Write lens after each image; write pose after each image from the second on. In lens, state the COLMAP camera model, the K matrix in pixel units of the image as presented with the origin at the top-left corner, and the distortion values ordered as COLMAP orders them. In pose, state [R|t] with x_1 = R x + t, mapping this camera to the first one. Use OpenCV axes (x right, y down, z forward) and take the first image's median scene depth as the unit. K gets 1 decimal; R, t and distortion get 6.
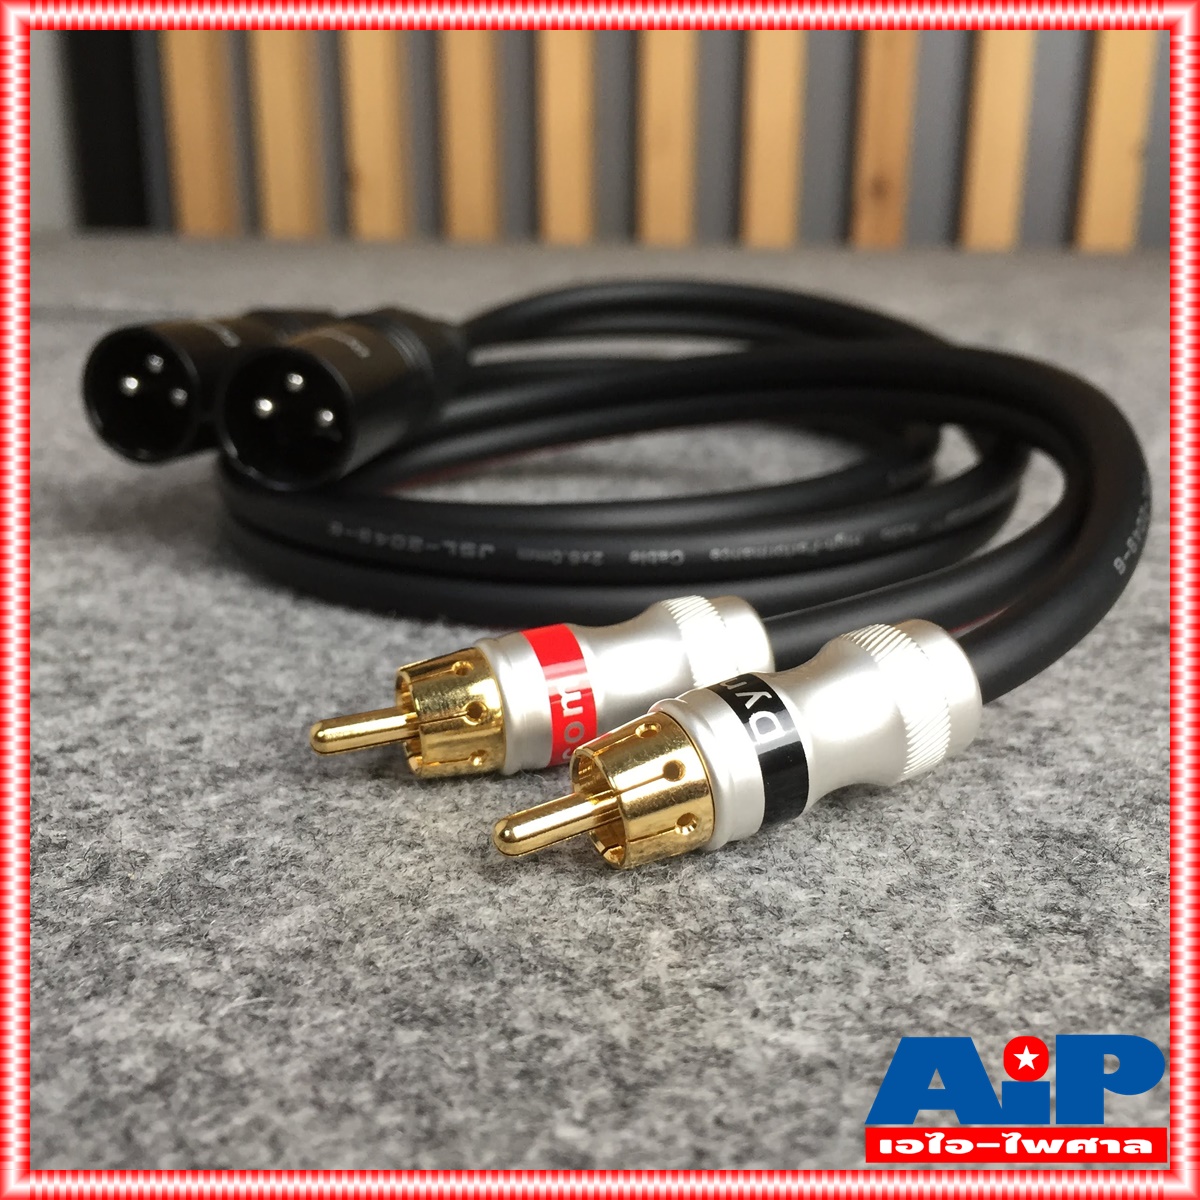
lens RADIAL K [[1400.3, 0, 600.0], [0, 1400.3, 600.0], [0, 0, 1]] dist [0.122364, -0.259497]
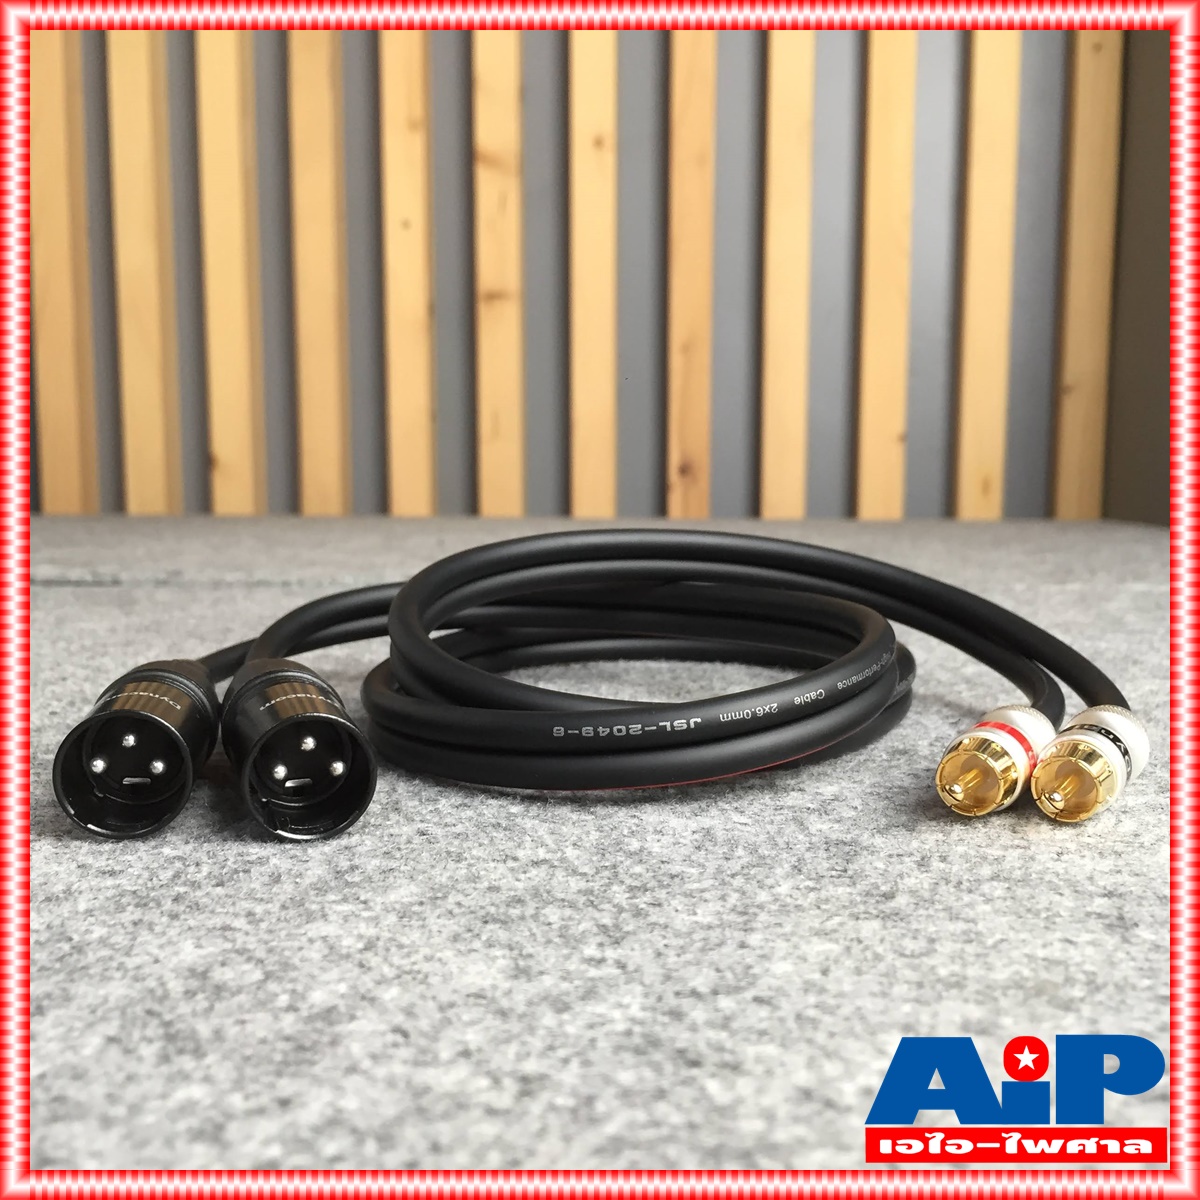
lens RADIAL K [[1400.3, 0, 600.0], [0, 1400.3, 600.0], [0, 0, 1]] dist [0.122364, -0.259497]
pose [[0.991639, -0.016616, 0.127965, -0.206640], [0.040356, 0.981864, -0.185239, 0.216110], [-0.122567, 0.188855, 0.974326, -0.813839]]
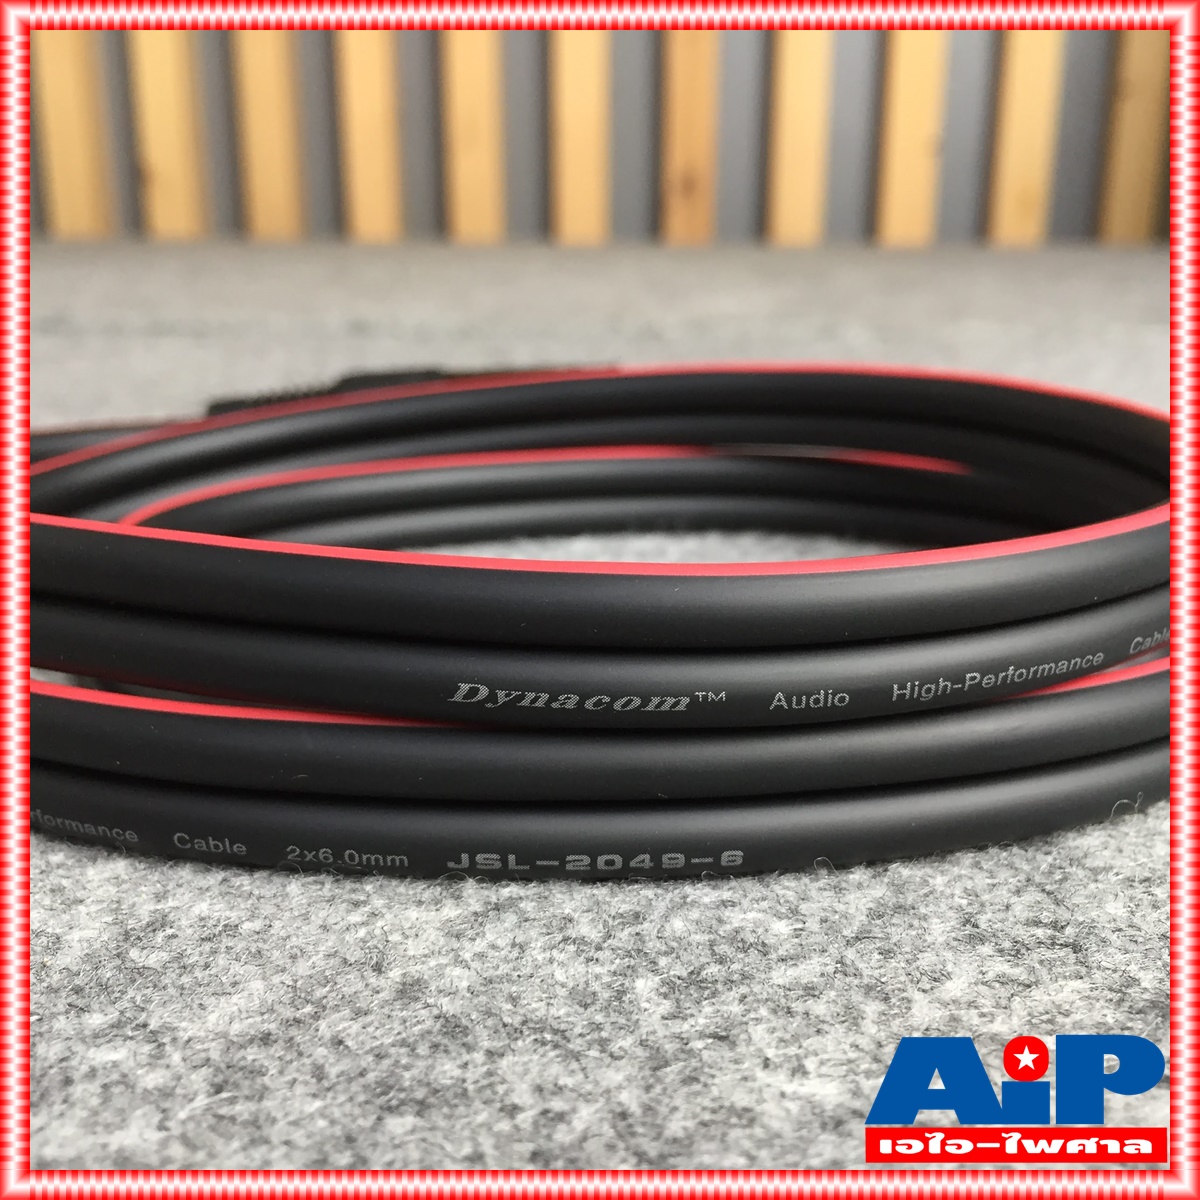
lens RADIAL K [[1400.3, 0, 600.0], [0, 1400.3, 600.0], [0, 0, 1]] dist [0.122364, -0.259497]
pose [[0.990131, -0.044880, 0.132765, -0.104314], [0.044723, 0.998991, 0.004163, -0.023181], [-0.132818, 0.001816, 0.991139, 0.074984]]
